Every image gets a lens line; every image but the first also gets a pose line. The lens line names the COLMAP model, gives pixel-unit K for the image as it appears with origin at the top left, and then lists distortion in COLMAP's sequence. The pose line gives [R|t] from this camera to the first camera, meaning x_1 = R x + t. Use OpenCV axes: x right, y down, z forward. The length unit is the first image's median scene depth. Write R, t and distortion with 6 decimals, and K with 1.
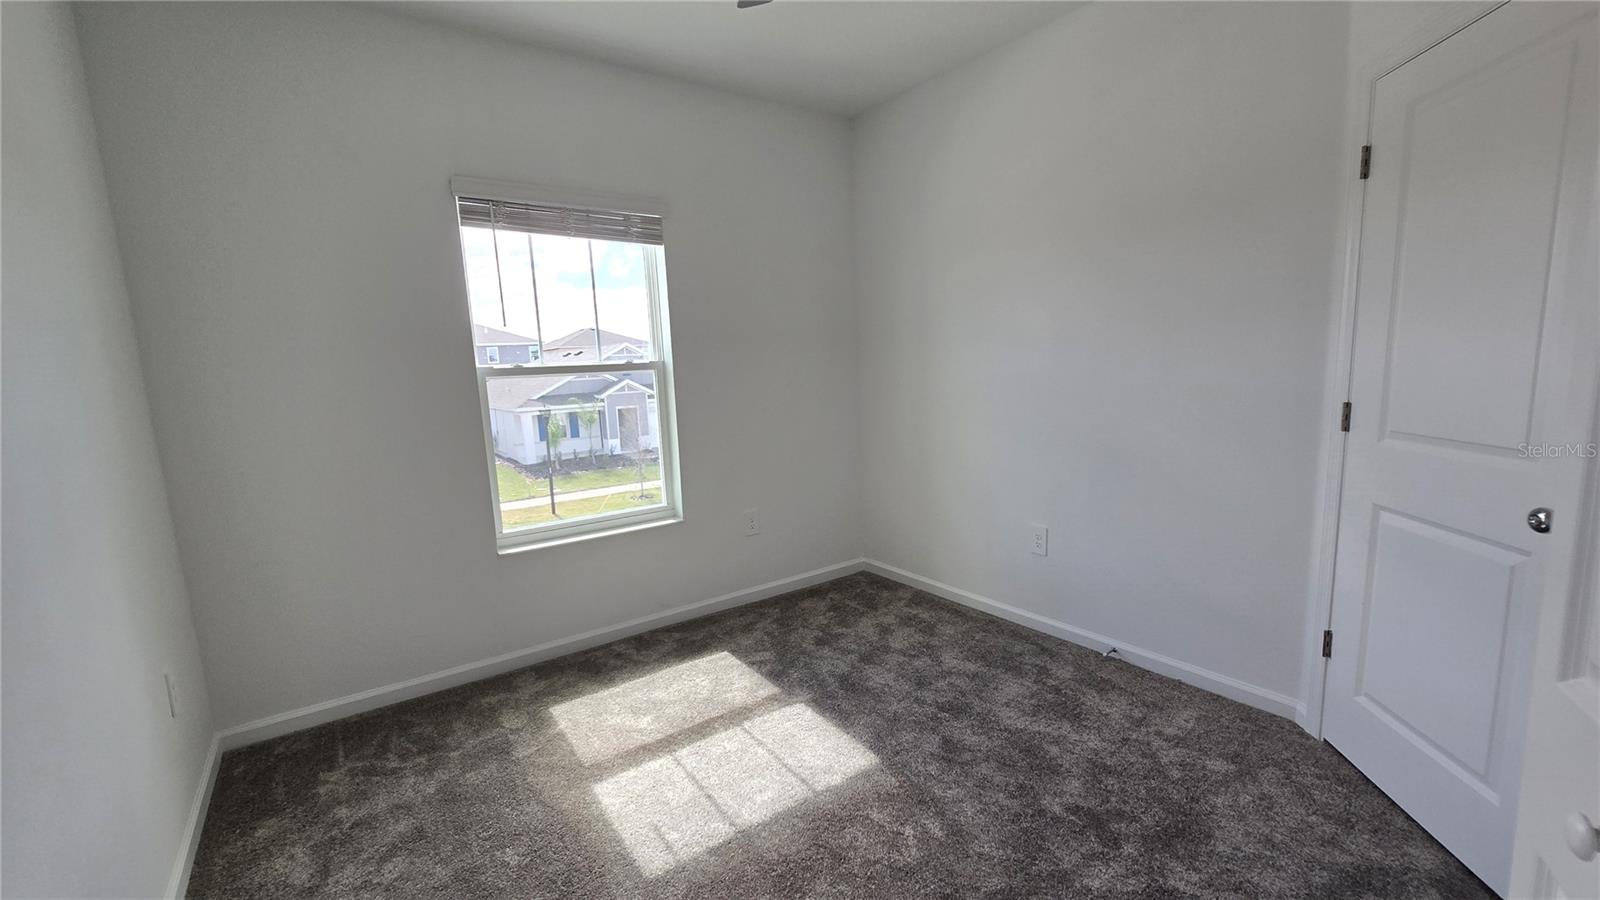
lens RADIAL K [[658.9, 0, 795.6], [0, 658.9, 457.9], [0, 0, 1]] dist [-0.004036, 0.001576]
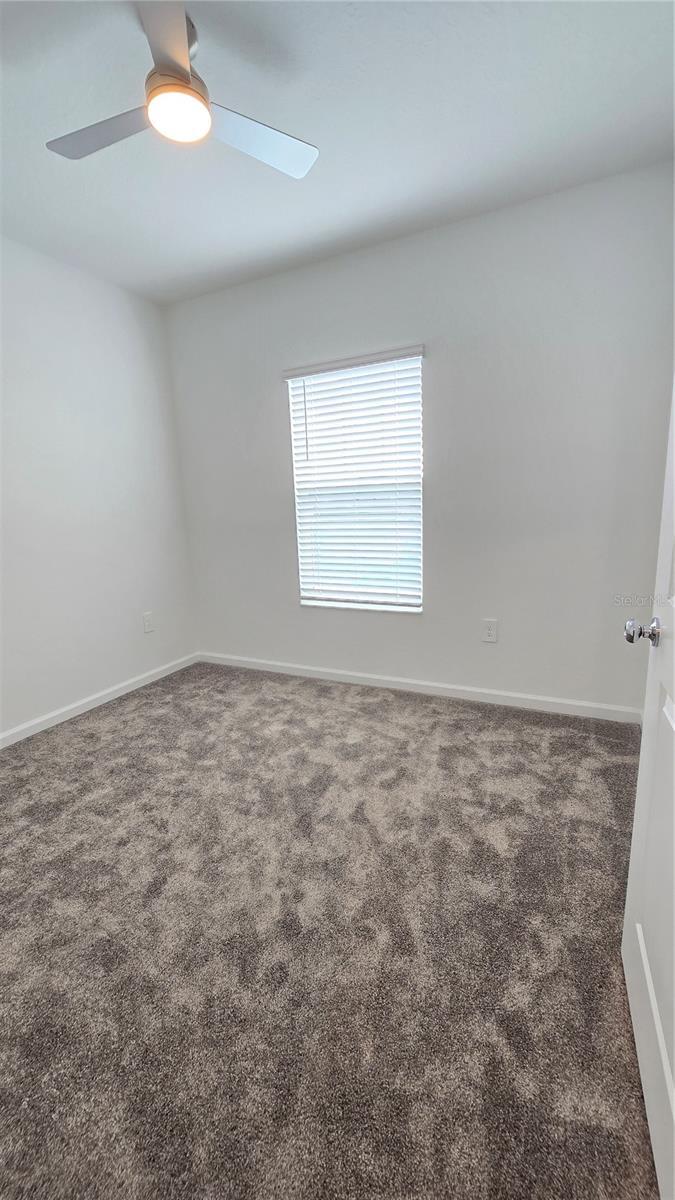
lens RADIAL K [[494.1, 0, 330.7], [0, 494.1, 604.0], [0, 0, 1]] dist [-0.004036, 0.001576]
pose [[0.460855, 0.195201, -0.865742, 0.623759], [-0.118027, 0.980326, 0.158208, -0.051819], [0.879592, 0.029270, 0.474827, 0.484344]]
